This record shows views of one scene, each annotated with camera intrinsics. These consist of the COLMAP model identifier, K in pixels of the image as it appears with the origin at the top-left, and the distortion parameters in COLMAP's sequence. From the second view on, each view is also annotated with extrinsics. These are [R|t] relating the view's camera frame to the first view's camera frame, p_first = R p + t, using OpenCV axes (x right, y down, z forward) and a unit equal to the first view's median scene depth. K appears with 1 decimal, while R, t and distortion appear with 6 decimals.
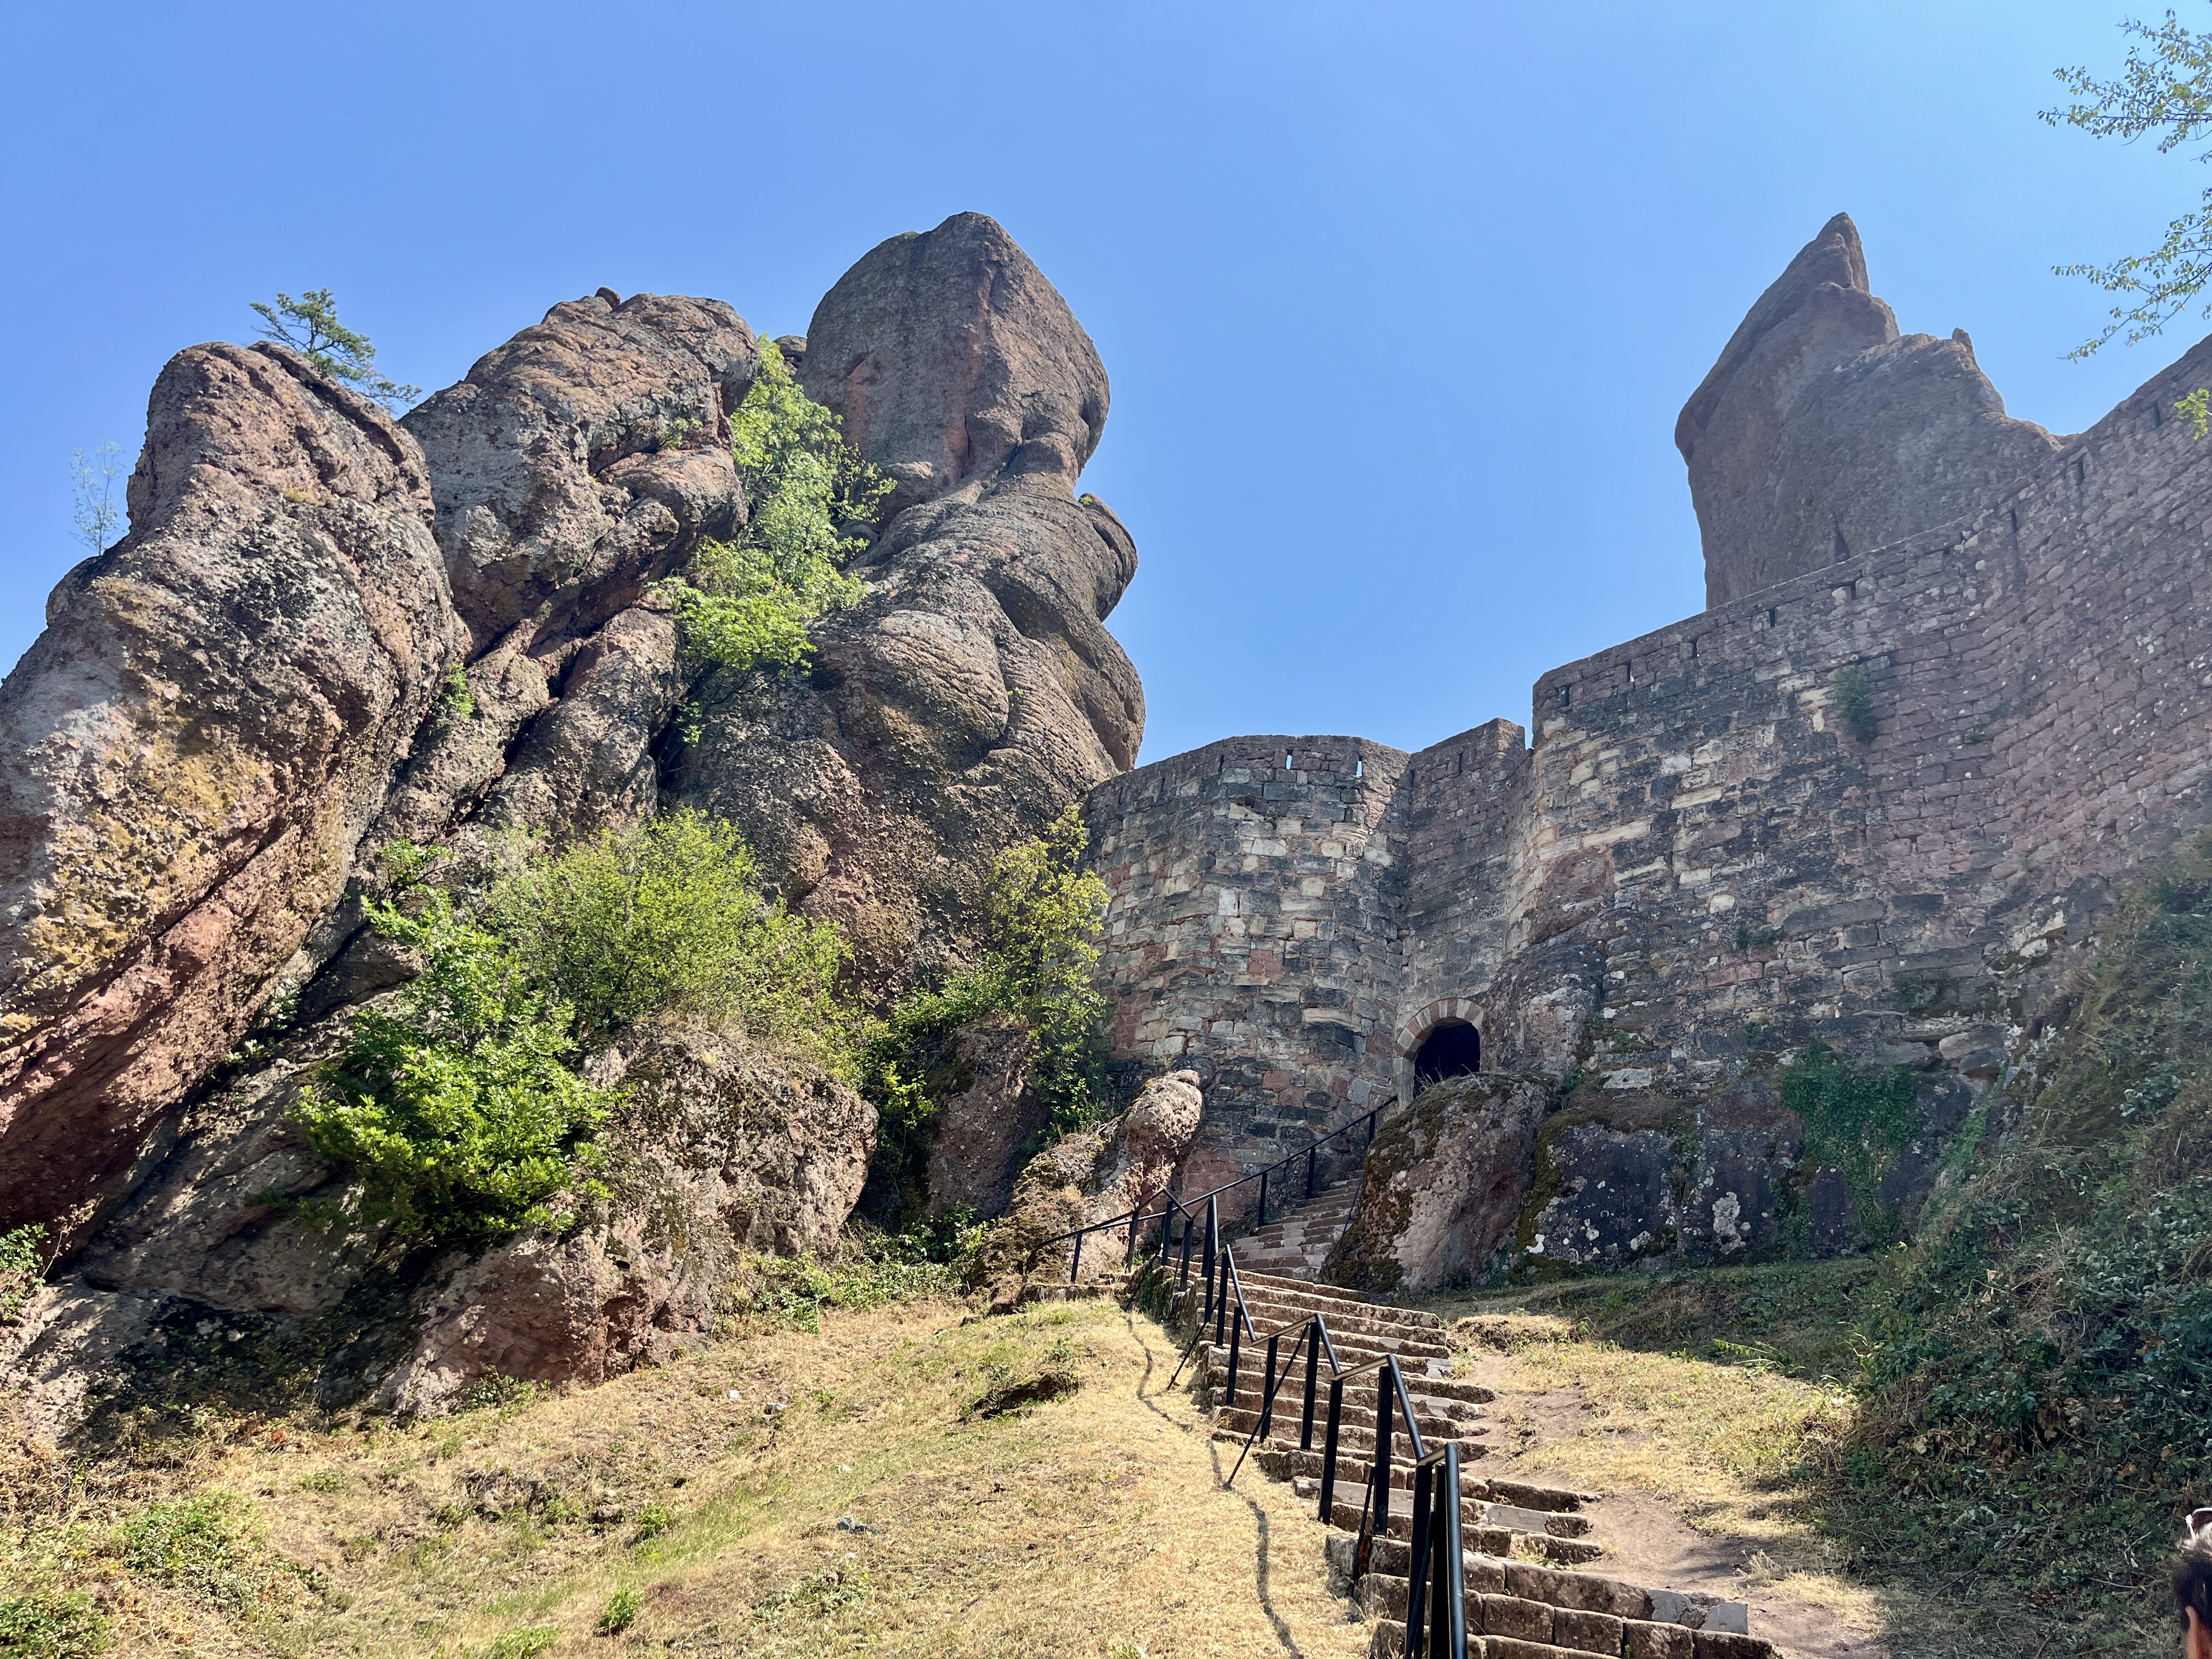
lens RADIAL K [[1684.2, 0, 1112.2], [0, 1684.2, 835.5], [0, 0, 1]] dist [0.064899, -0.066710]
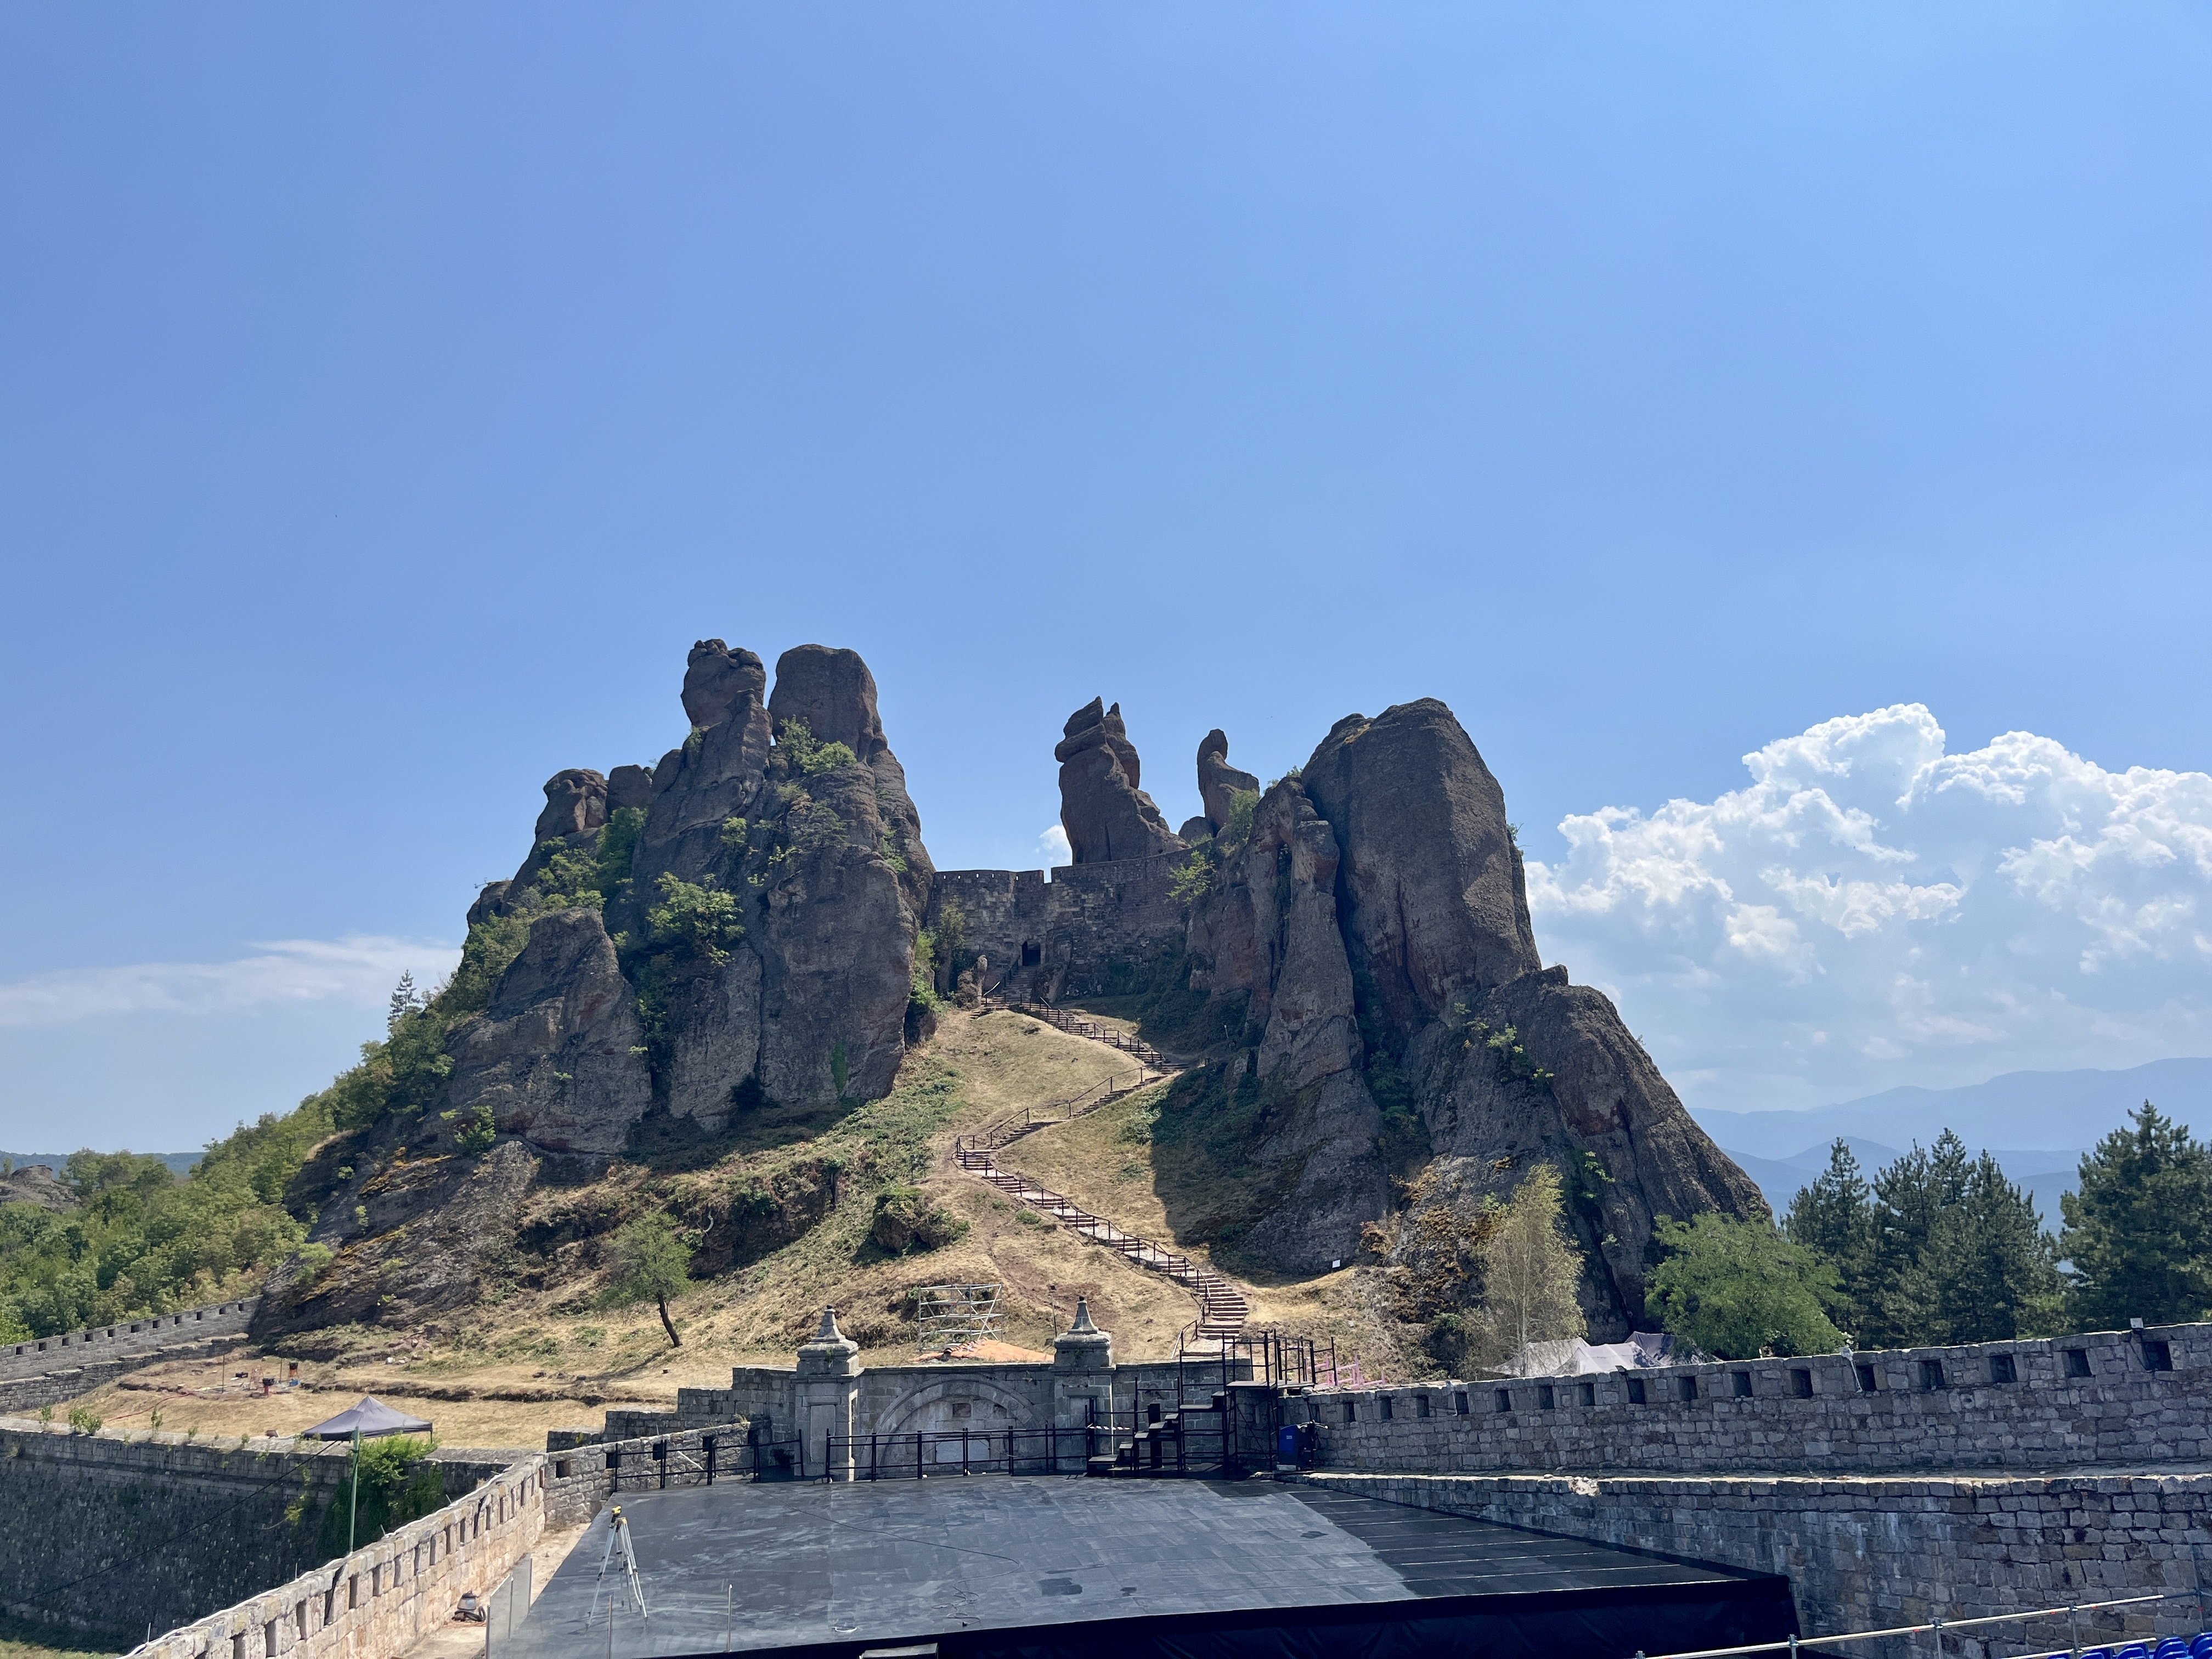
lens RADIAL K [[1684.2, 0, 1104.0], [0, 1684.2, 838.6], [0, 0, 1]] dist [0.064899, -0.066710]
pose [[0.834408, -0.047951, 0.549057, -2.253582], [-0.116631, 0.958285, 0.260936, -1.445735], [-0.538665, -0.281764, 0.794008, -2.840468]]
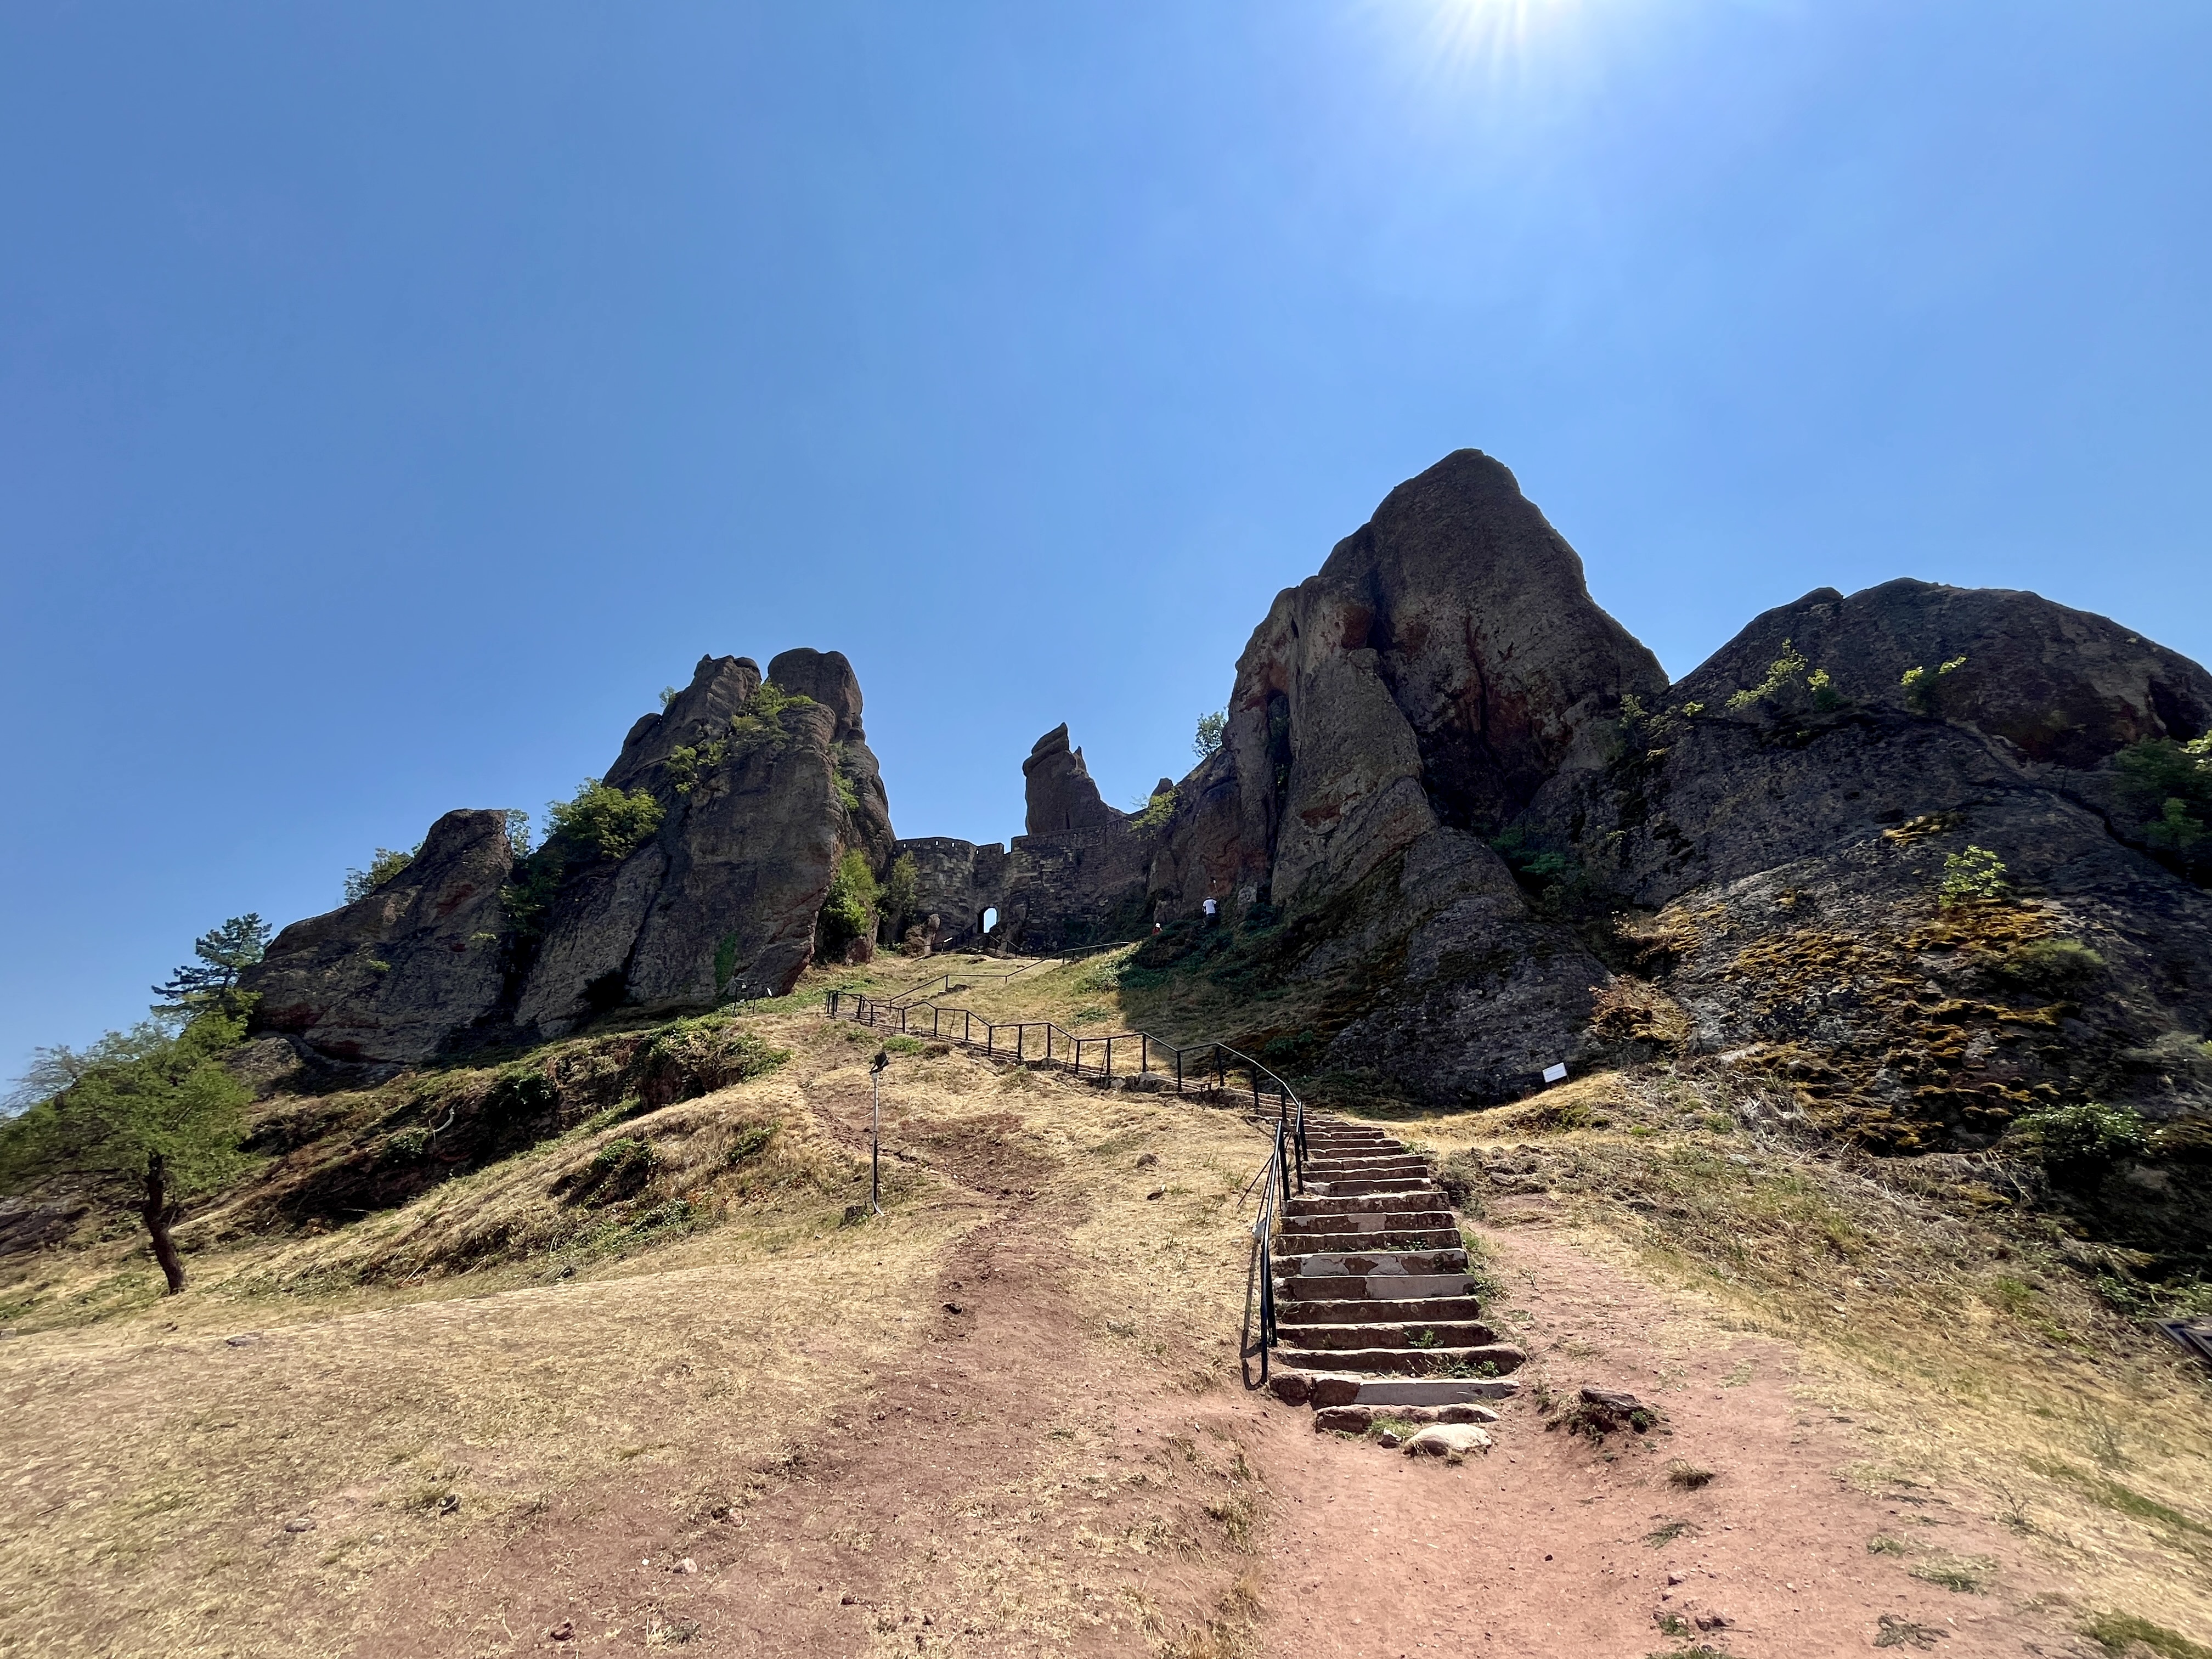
lens RADIAL K [[901.8, 0, 1105.8], [0, 901.8, 830.9], [0, 0, 1]] dist [-0.006221, 0.002774]
pose [[0.811301, 0.128716, 0.570283, -1.009427], [-0.144775, 0.989313, -0.017334, -0.107264], [-0.566419, -0.068500, 0.821265, -1.254300]]
